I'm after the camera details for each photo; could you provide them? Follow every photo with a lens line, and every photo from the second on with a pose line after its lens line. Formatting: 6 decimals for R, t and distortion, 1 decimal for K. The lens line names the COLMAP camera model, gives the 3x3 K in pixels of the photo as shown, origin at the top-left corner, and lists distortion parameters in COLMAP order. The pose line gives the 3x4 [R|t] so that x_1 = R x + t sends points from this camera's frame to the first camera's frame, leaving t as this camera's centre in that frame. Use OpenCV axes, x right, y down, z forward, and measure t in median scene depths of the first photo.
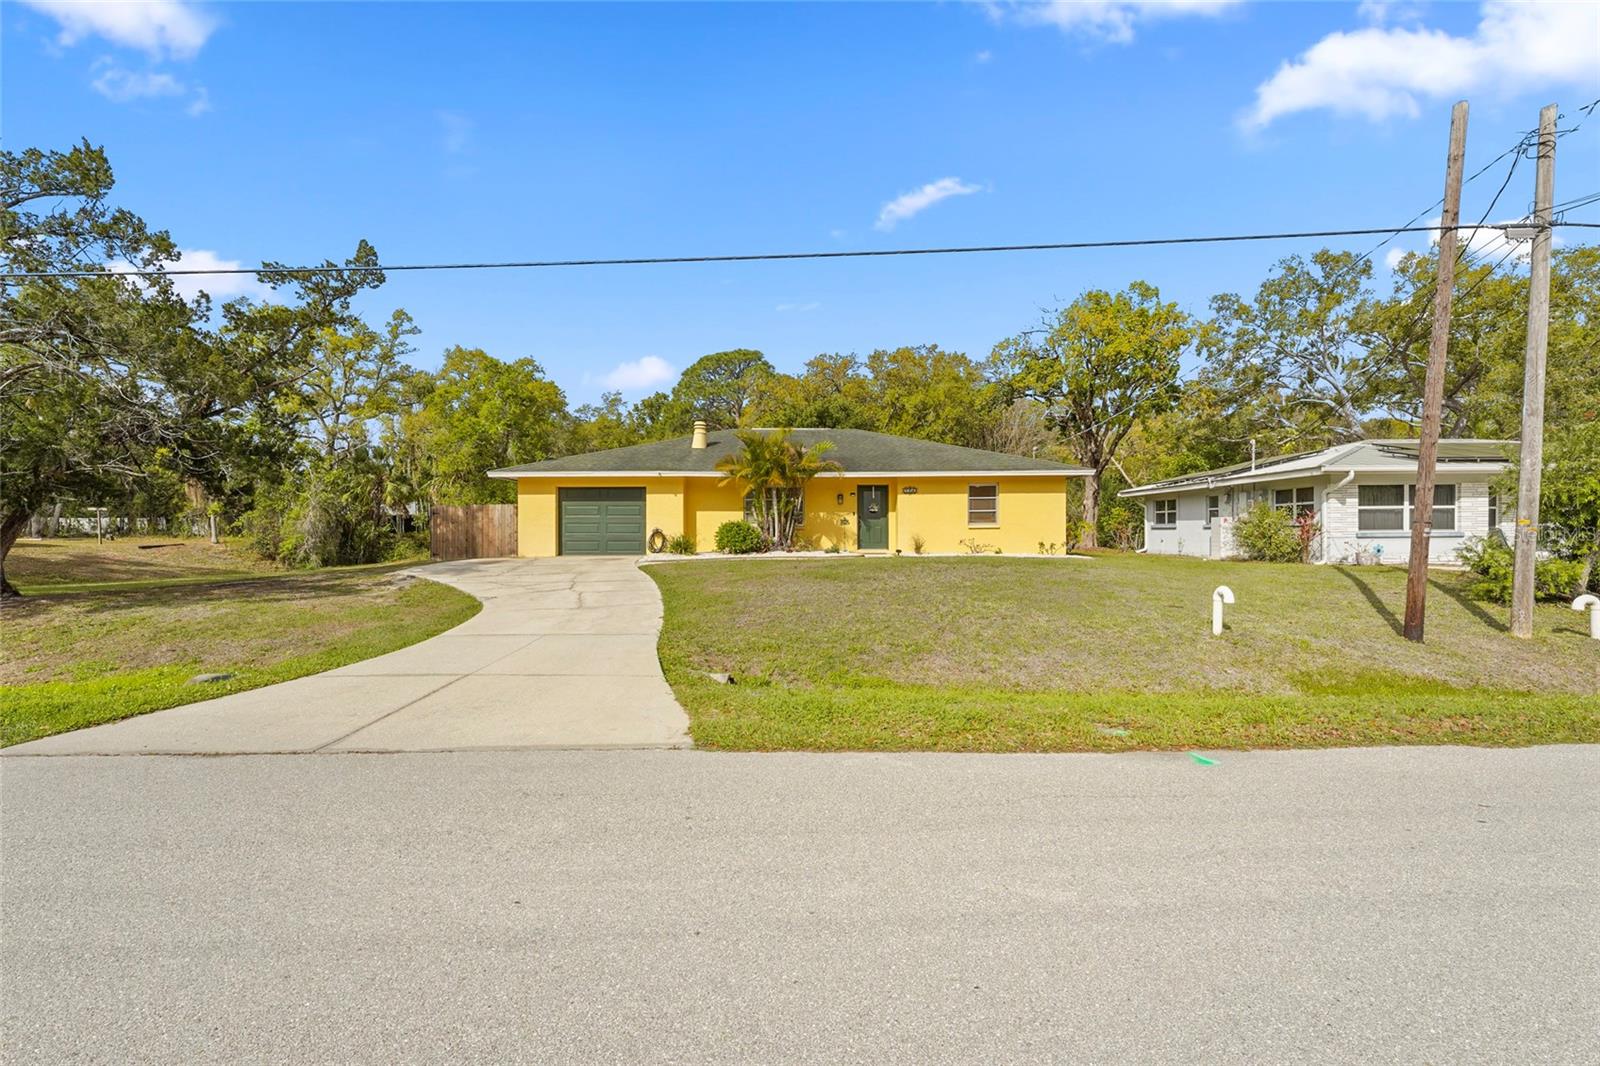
lens RADIAL K [[724.4, 0, 800.0], [0, 724.4, 533.0], [0, 0, 1]] dist [0.001523, 0.000249]
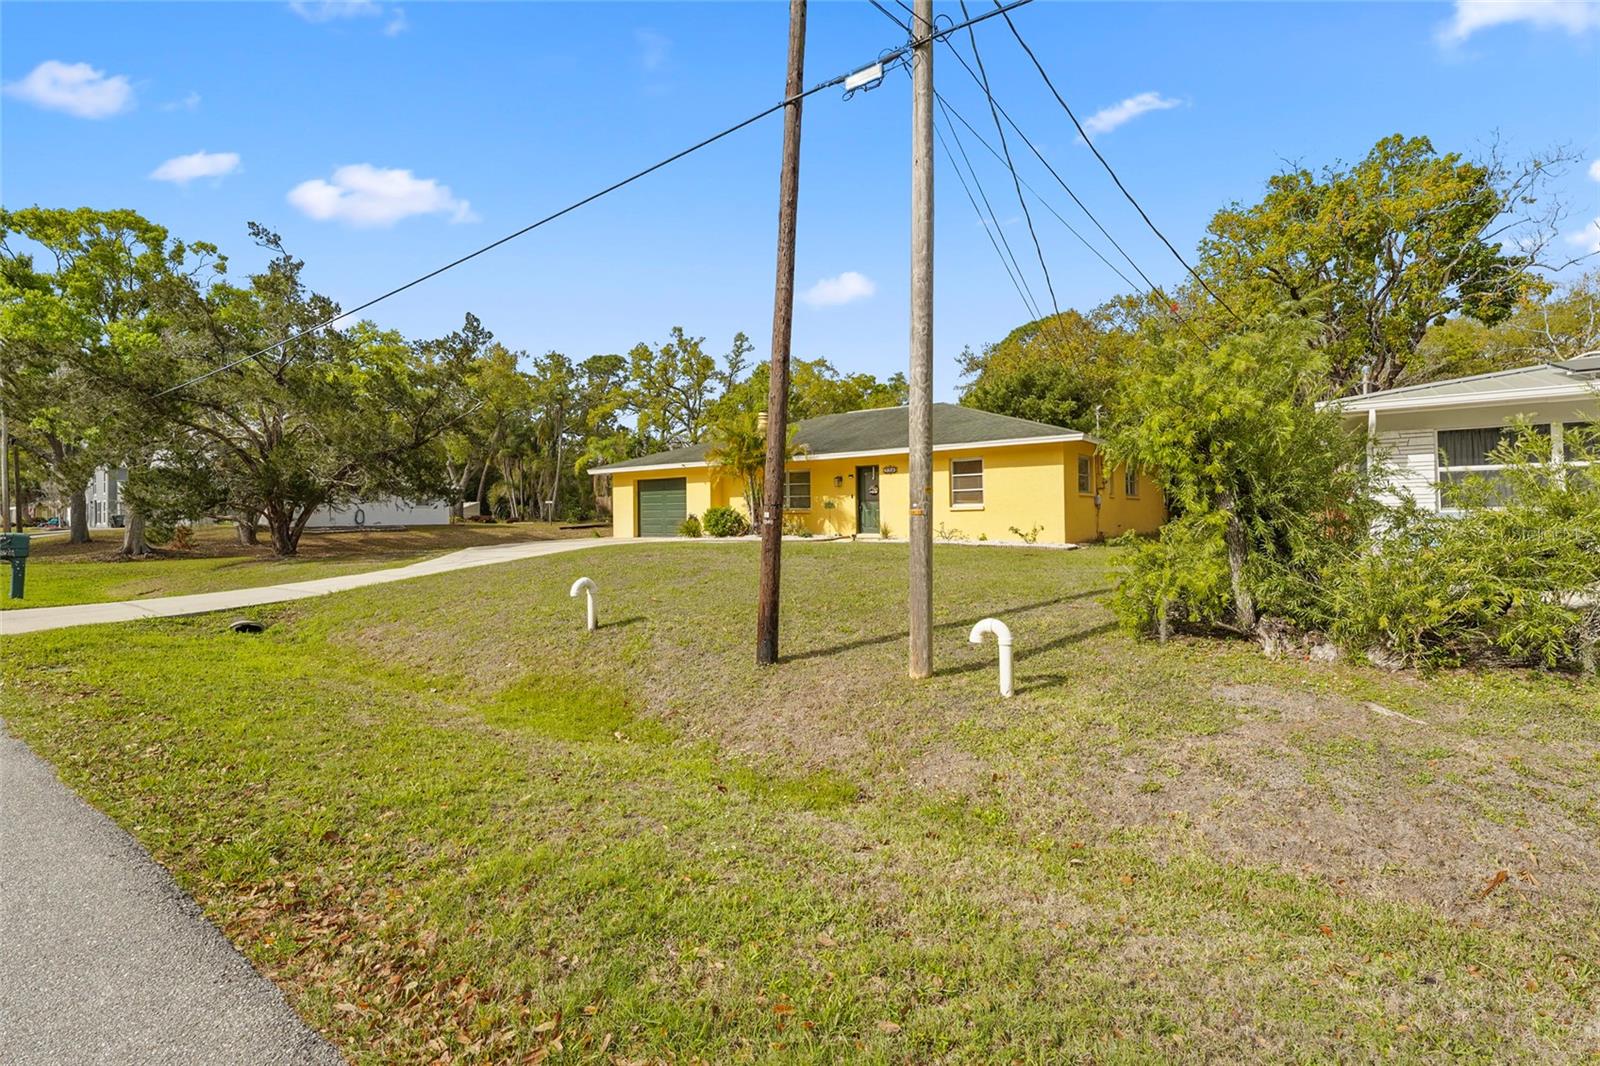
lens RADIAL K [[728.3, 0, 800.0], [0, 728.3, 533.0], [0, 0, 1]] dist [0.000713, -0.000028]
pose [[0.799407, 0.007694, -0.600741, 0.598072], [0.007632, 0.999707, 0.022961, -0.001084], [0.600741, -0.022940, 0.799114, 0.188212]]
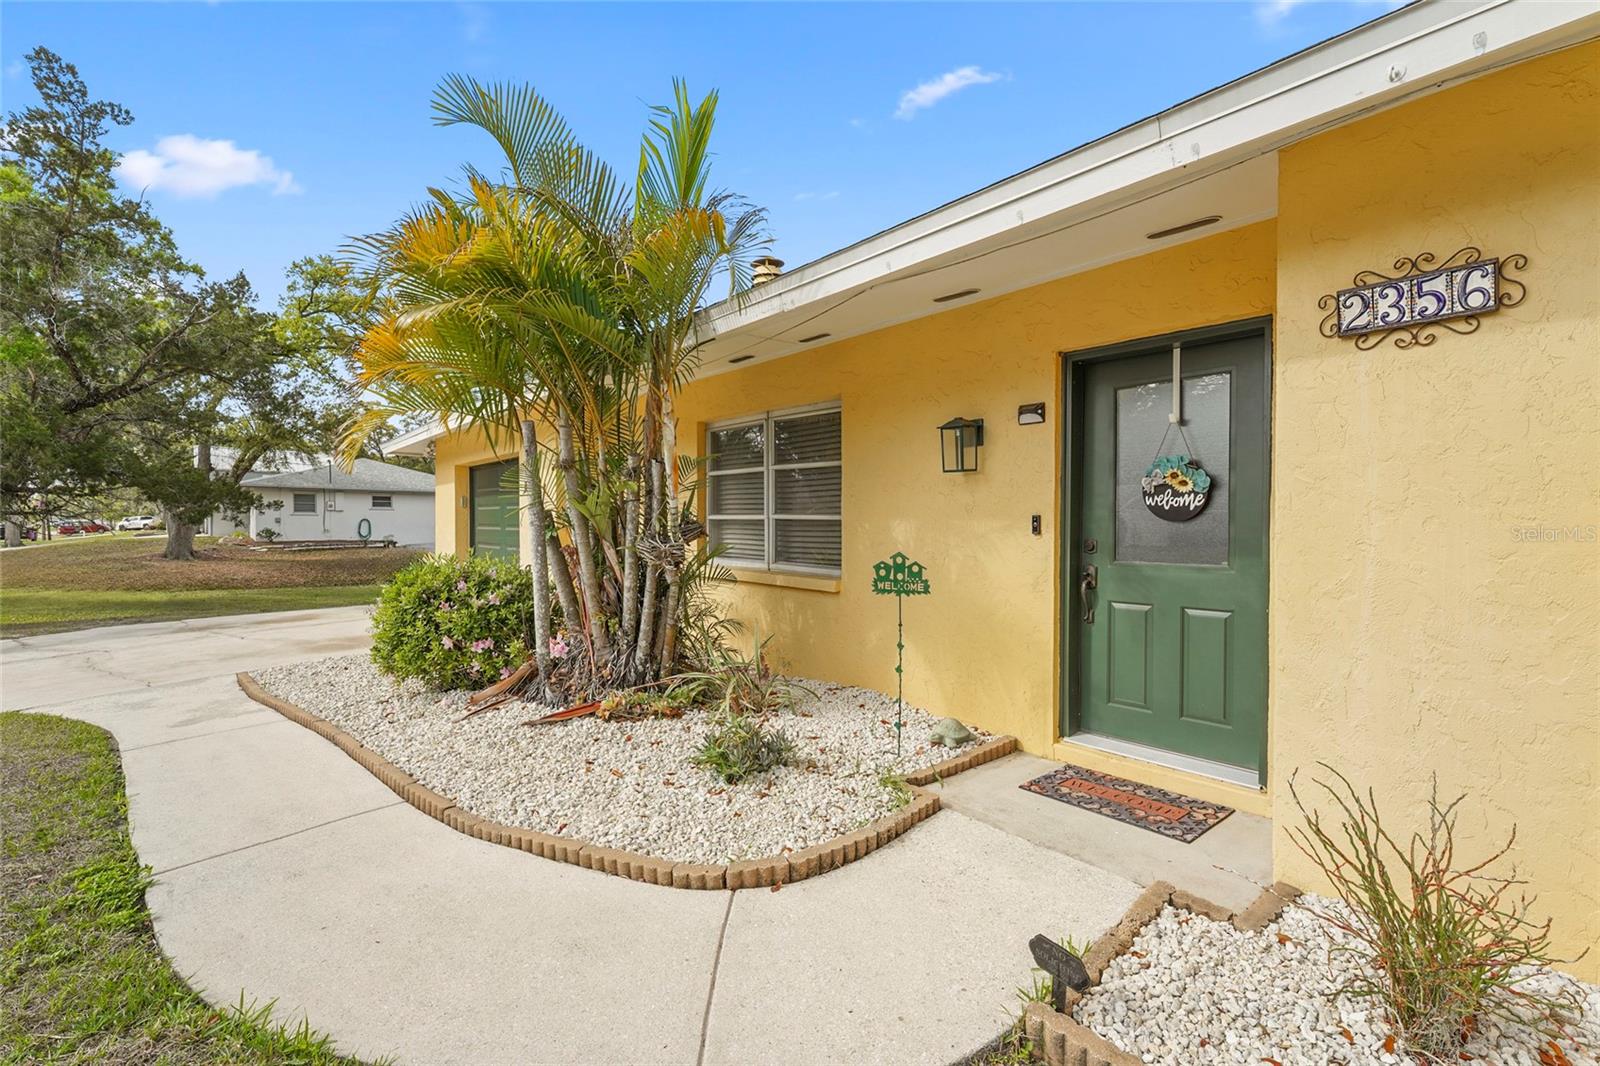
lens RADIAL K [[718.7, 0, 800.0], [0, 718.7, 533.0], [0, 0, 1]] dist [0.000474, 0.000017]
pose [[0.635119, 0.014276, -0.772283, 0.170102], [-0.005977, 0.999890, 0.013568, -0.026862], [0.772391, -0.004002, 0.635134, 0.848696]]
